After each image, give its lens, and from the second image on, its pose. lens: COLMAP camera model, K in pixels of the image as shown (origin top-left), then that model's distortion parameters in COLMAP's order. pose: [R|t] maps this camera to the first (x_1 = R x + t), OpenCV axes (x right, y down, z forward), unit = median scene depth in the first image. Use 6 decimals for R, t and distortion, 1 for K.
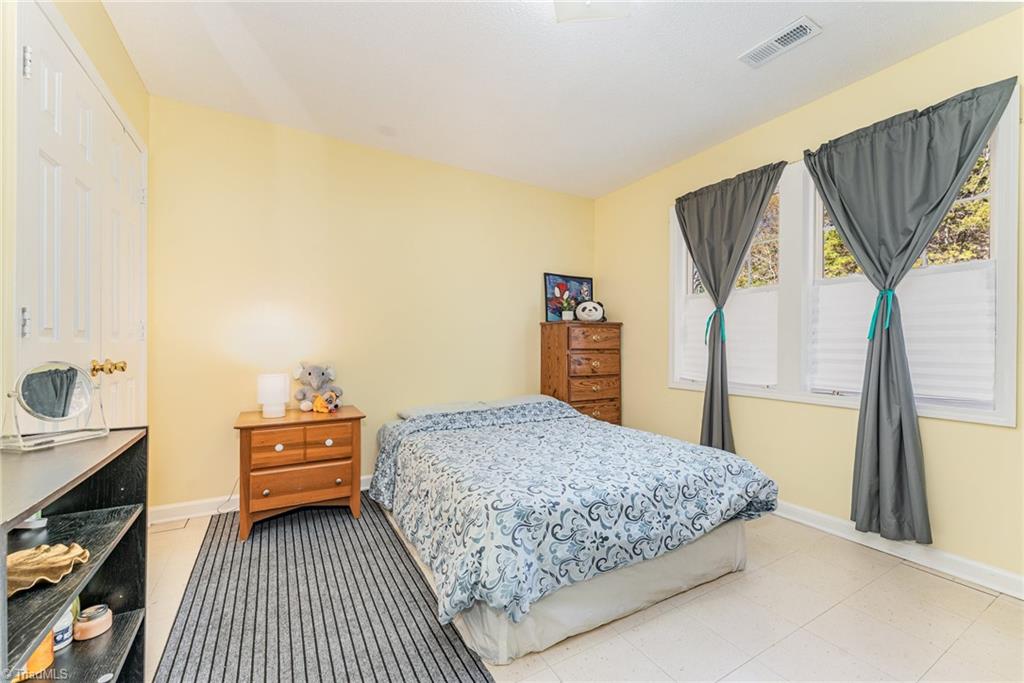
lens RADIAL K [[414.0, 0, 512.3], [0, 414.0, 342.6], [0, 0, 1]] dist [0.000165, 0.000018]
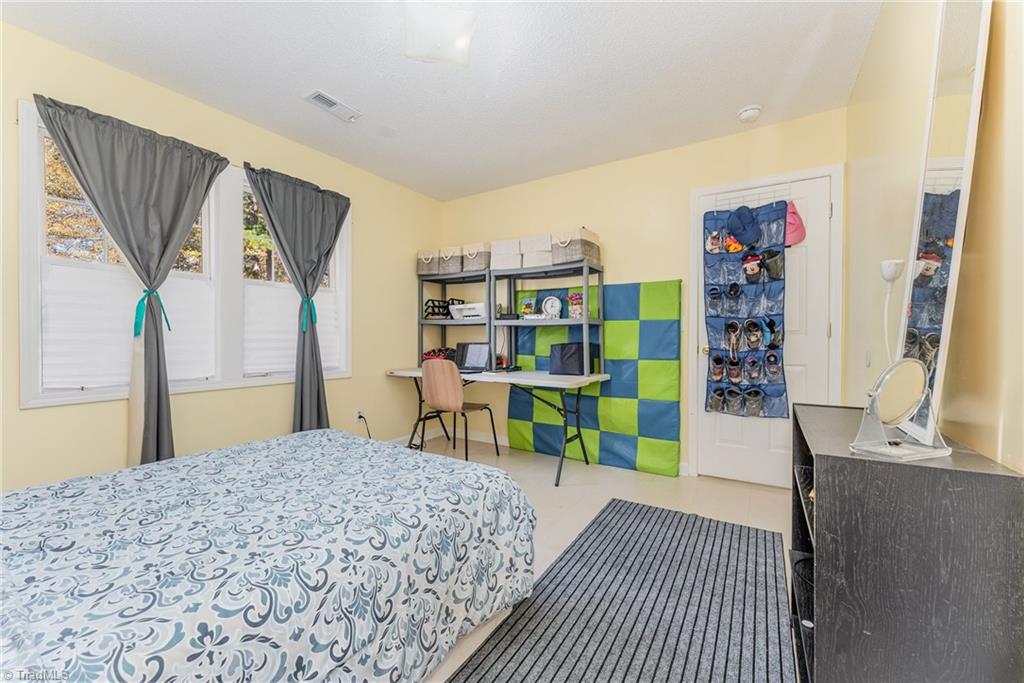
lens RADIAL K [[414.0, 0, 514.4], [0, 414.0, 339.3], [0, 0, 1]] dist [0.000165, 0.000018]
pose [[-0.487652, -0.012995, 0.872941, -0.541846], [-0.004170, 0.999912, 0.012556, -0.000354], [-0.873028, 0.002483, -0.487664, 0.779951]]
